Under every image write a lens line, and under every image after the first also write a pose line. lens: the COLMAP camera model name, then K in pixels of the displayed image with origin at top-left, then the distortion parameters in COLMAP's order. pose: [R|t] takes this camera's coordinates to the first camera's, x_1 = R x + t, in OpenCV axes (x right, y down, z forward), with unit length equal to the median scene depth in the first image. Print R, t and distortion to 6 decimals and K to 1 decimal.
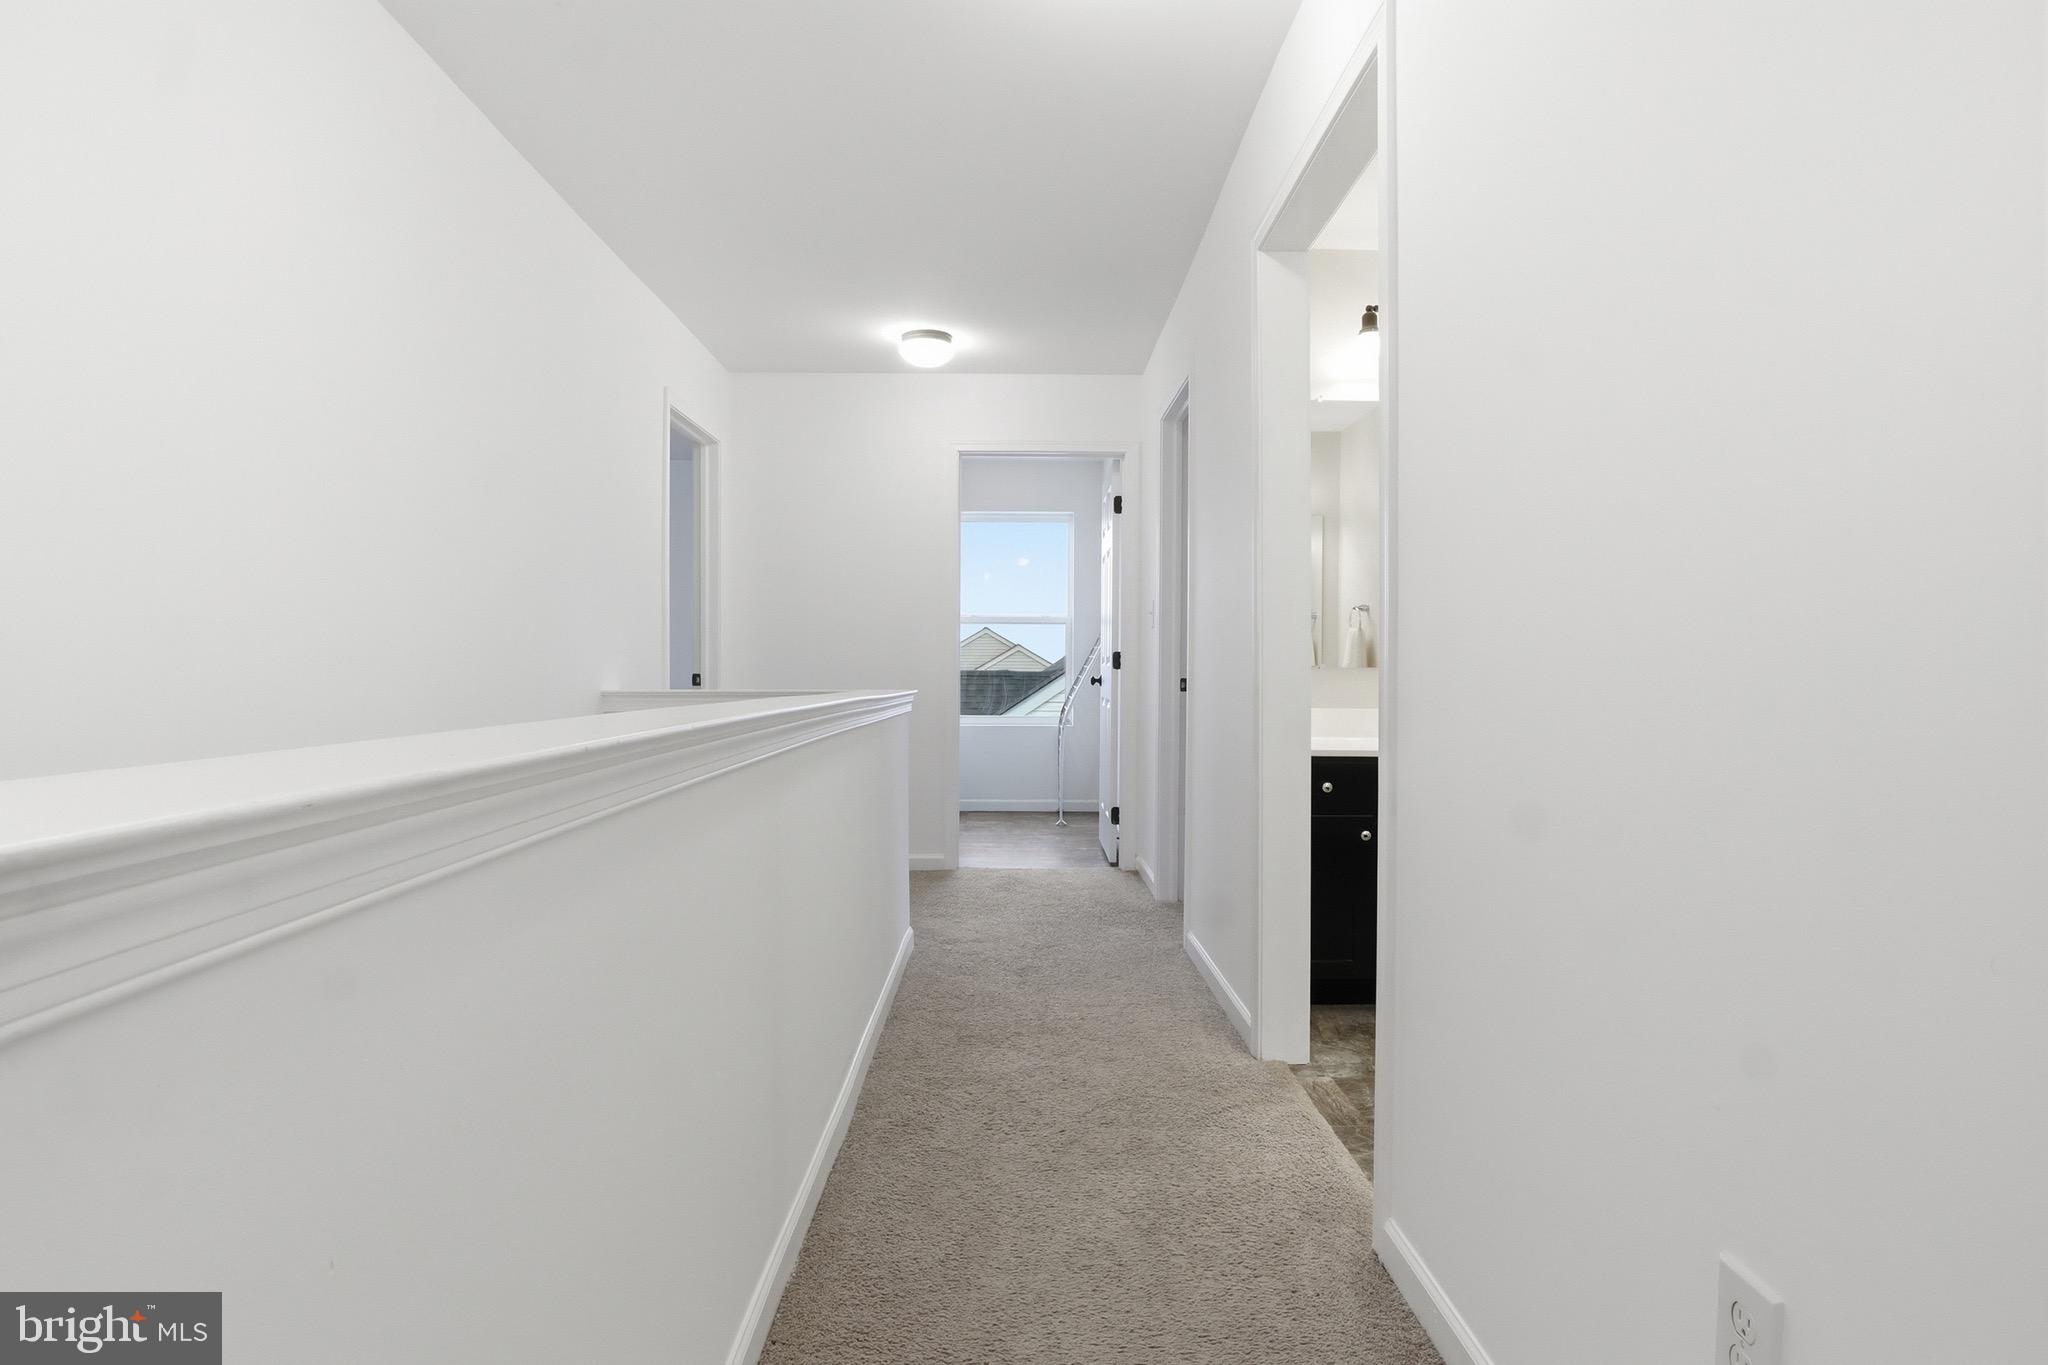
lens RADIAL K [[1044.2, 0, 1019.4], [0, 1044.2, 692.7], [0, 0, 1]] dist [-0.046671, 0.016539]
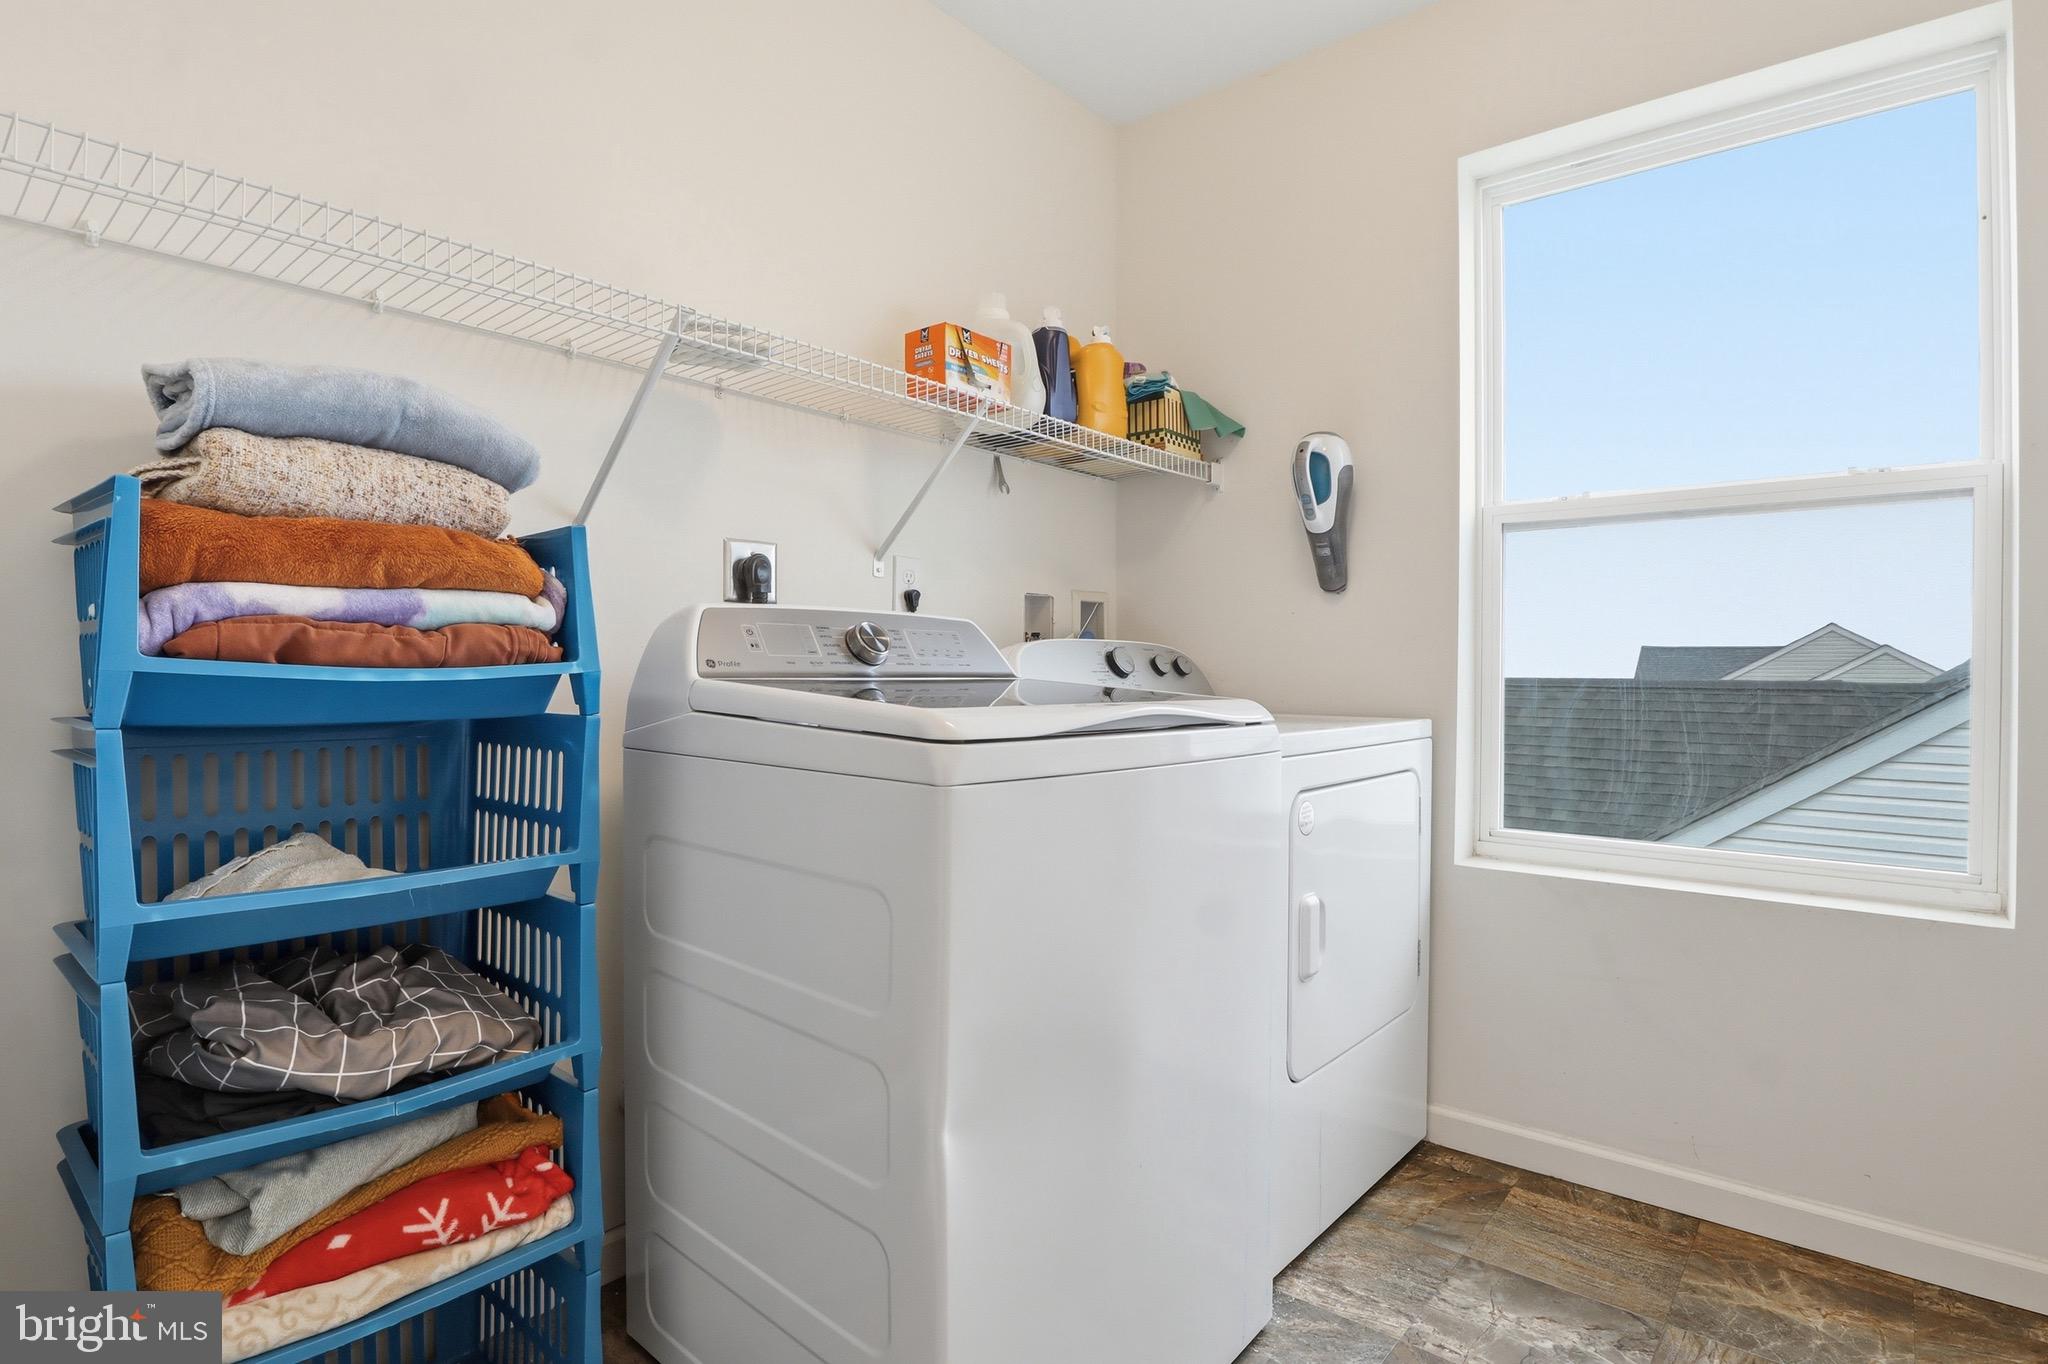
lens RADIAL K [[1044.2, 0, 1019.4], [0, 1044.2, 692.2], [0, 0, 1]] dist [-0.046671, 0.016539]
pose [[0.757735, 0.013009, -0.652432, 0.014628], [-0.018580, 0.999826, -0.001644, -0.007874], [0.652298, 0.013368, 0.757845, 0.318036]]
